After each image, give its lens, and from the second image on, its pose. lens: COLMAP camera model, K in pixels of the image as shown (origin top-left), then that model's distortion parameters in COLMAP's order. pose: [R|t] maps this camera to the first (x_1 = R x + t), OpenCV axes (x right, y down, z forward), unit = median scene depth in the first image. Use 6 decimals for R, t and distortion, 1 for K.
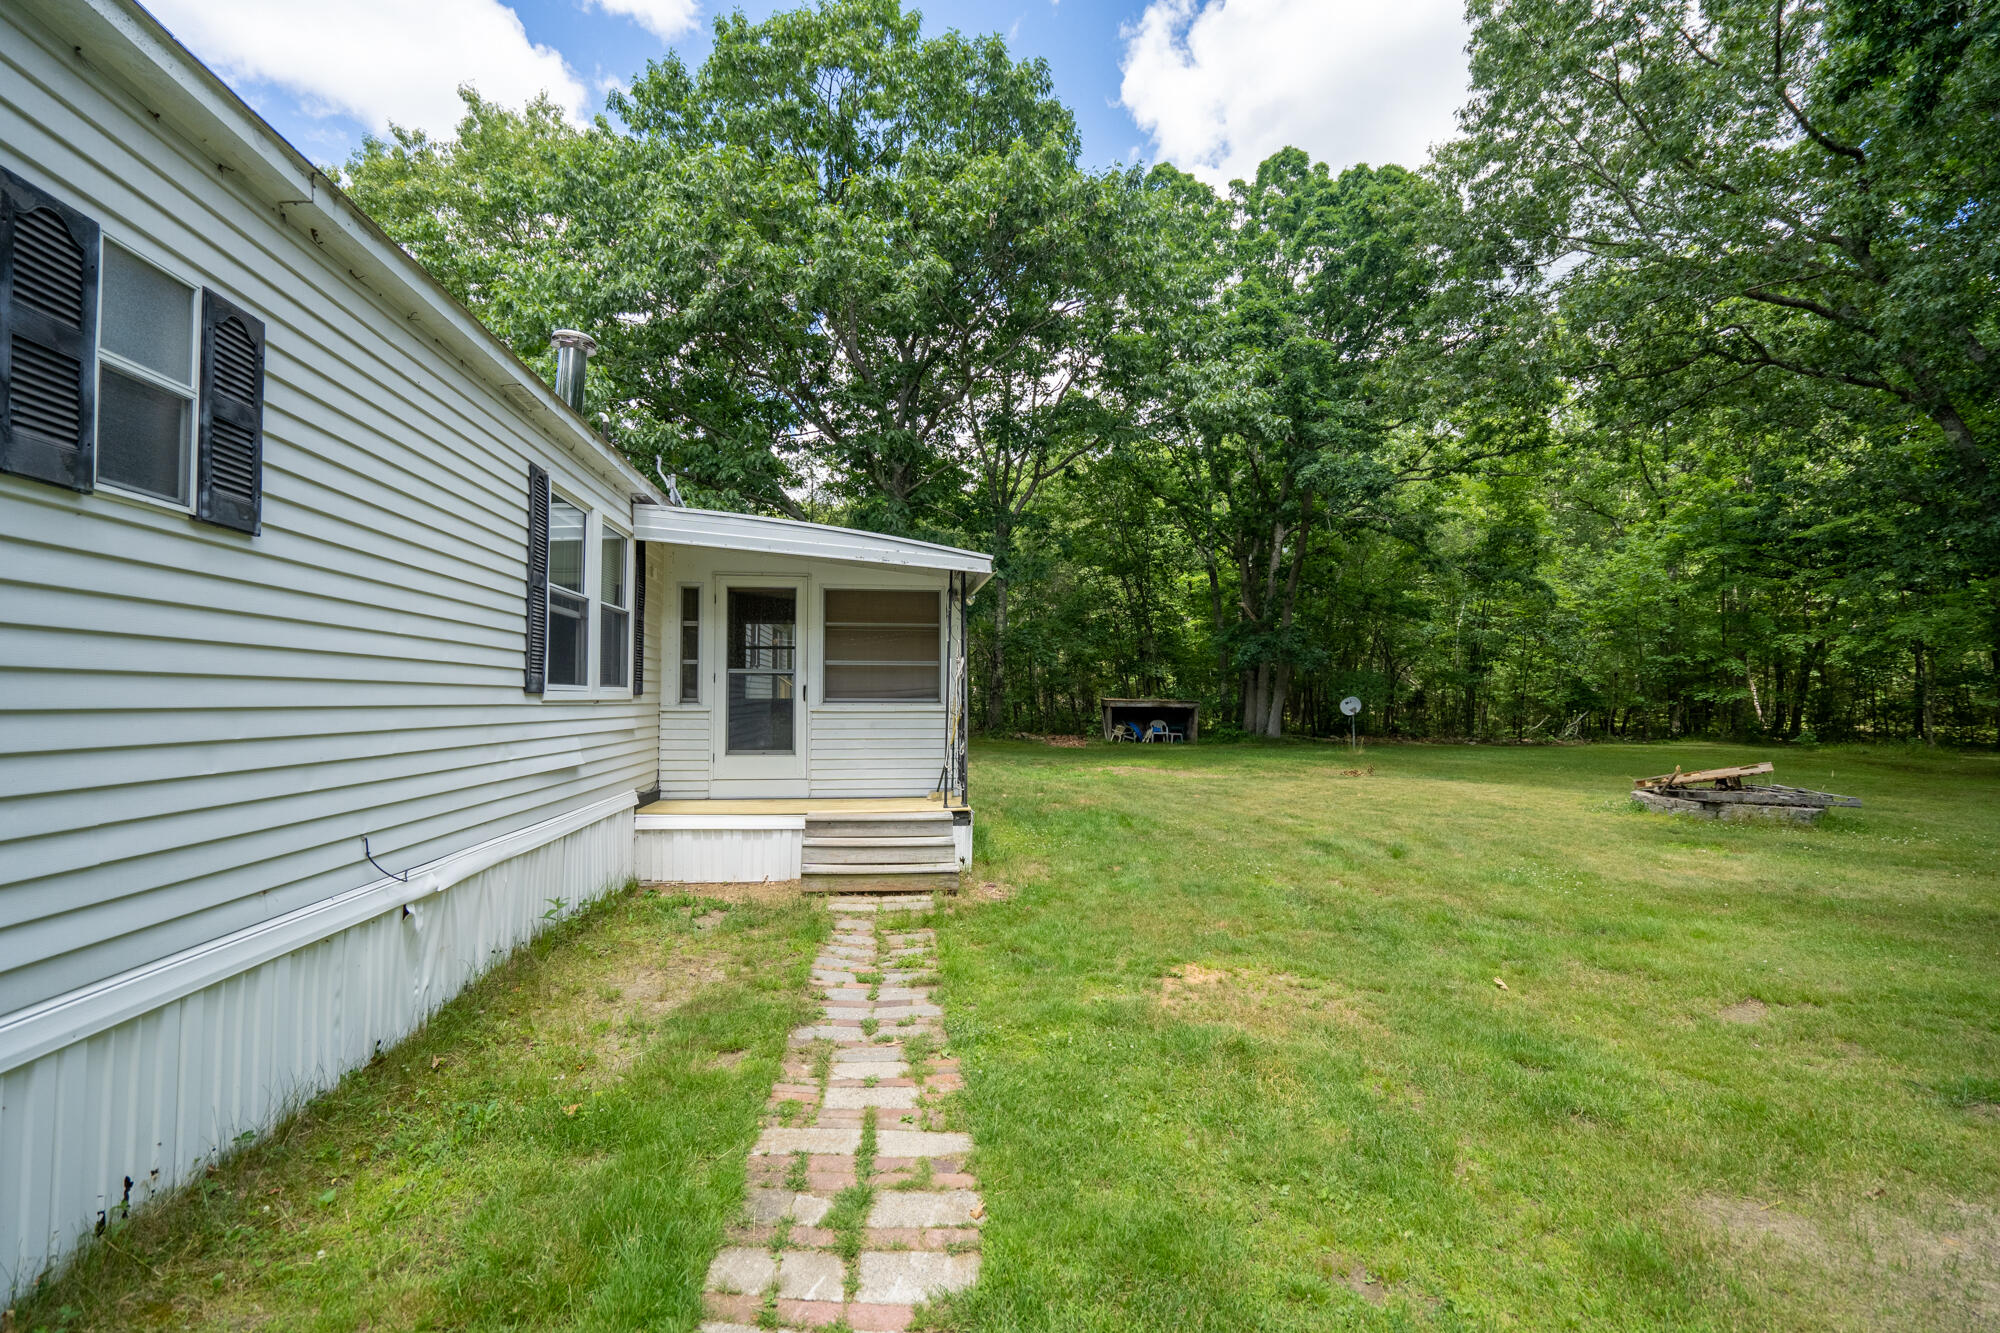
lens RADIAL K [[890.1, 0, 1000.0], [0, 890.1, 666.5], [0, 0, 1]] dist [-0.004127, -0.000124]
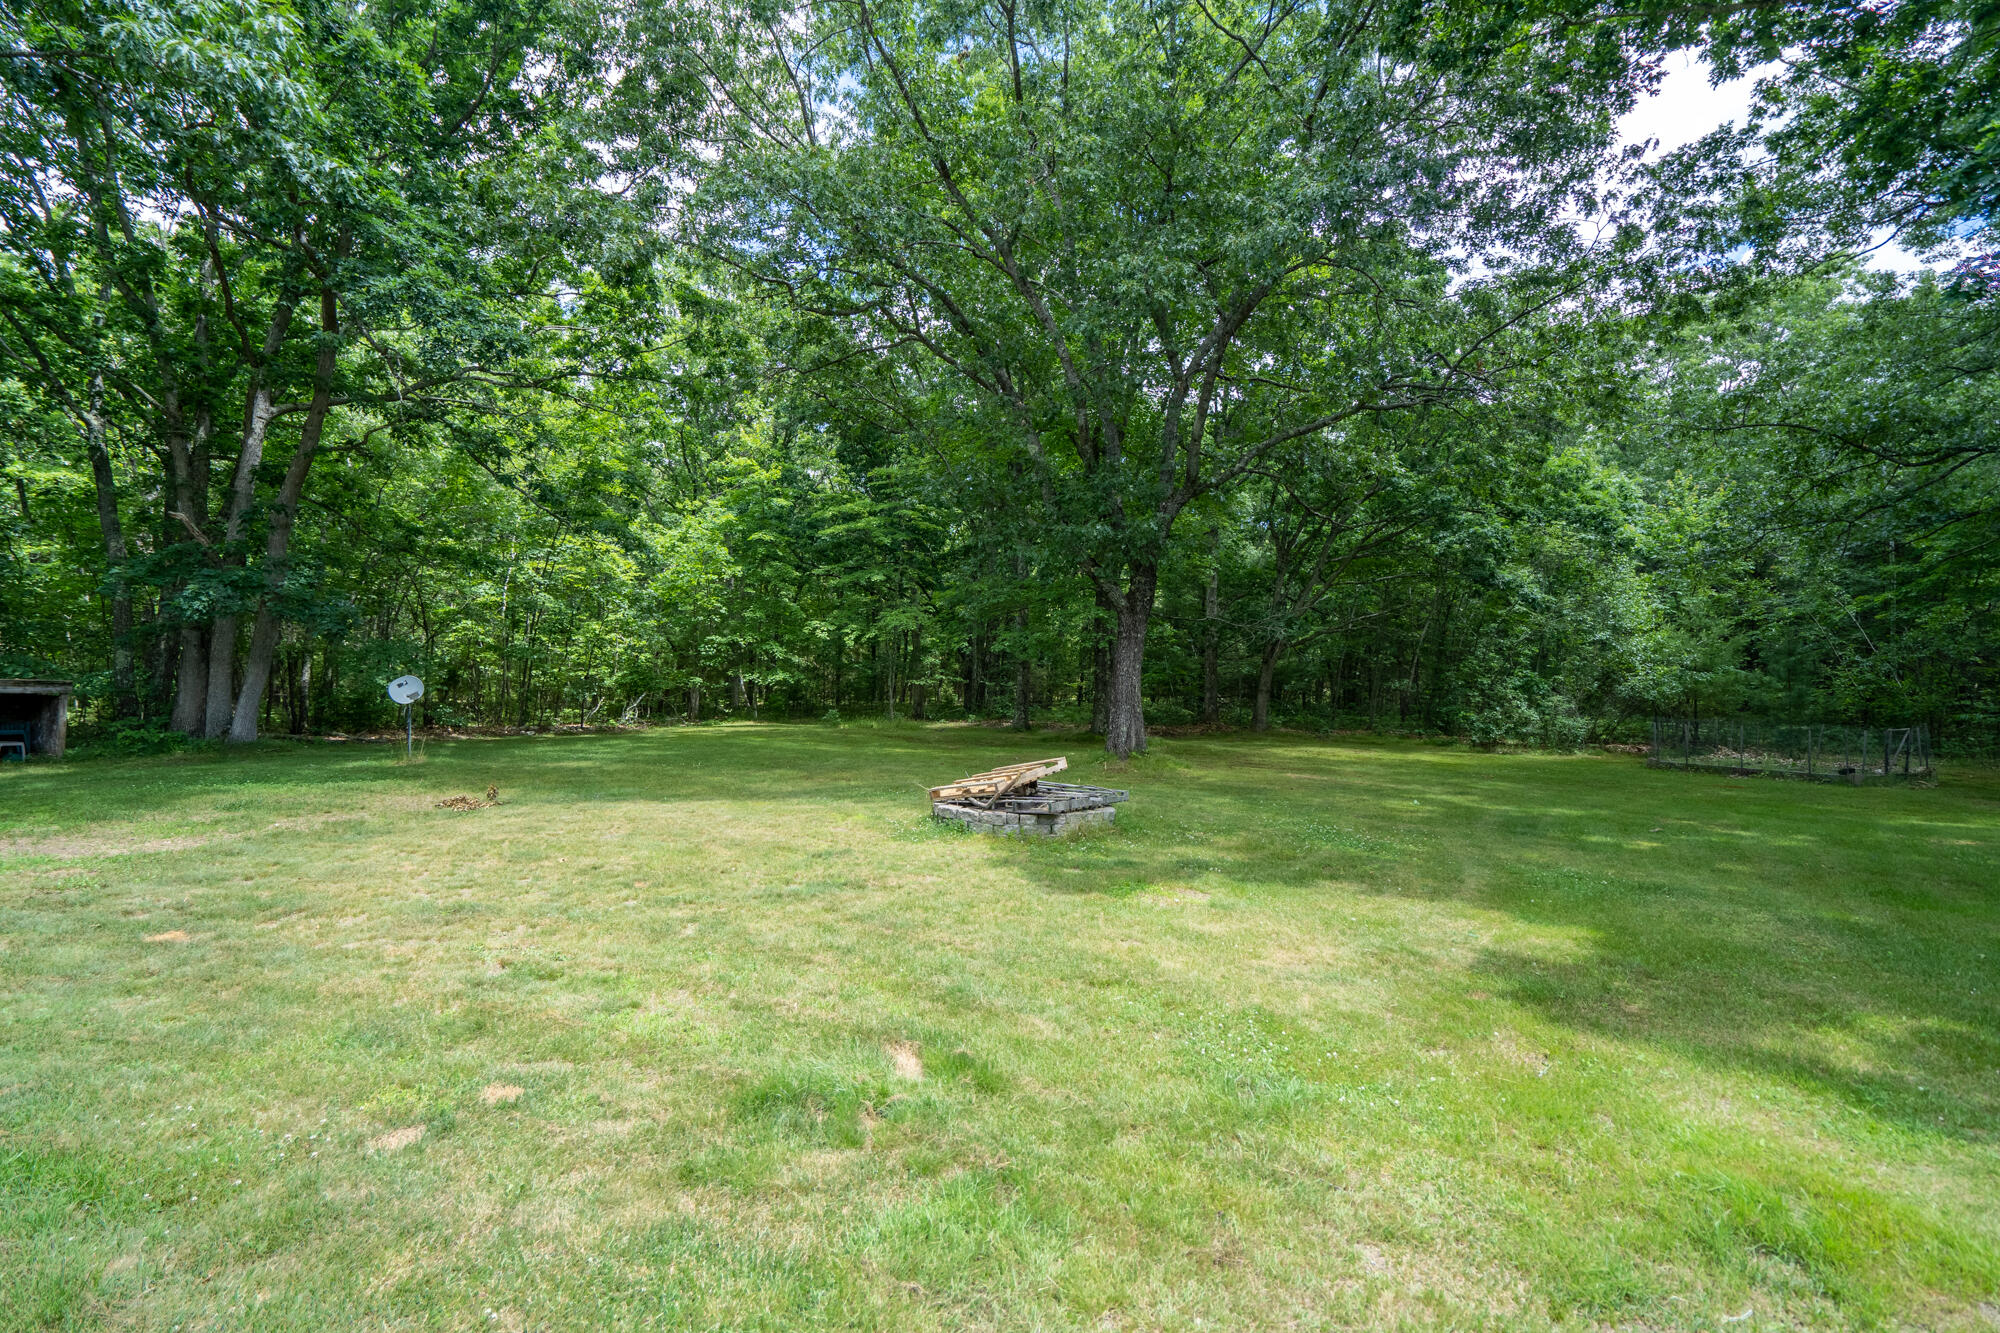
lens RADIAL K [[890.1, 0, 1000.0], [0, 890.1, 666.5], [0, 0, 1]] dist [-0.004127, -0.000124]
pose [[0.490001, 0.012771, 0.871628, 0.031033], [-0.035791, 0.999344, 0.005478, 0.006691], [-0.870987, -0.033881, 0.490137, 0.247563]]
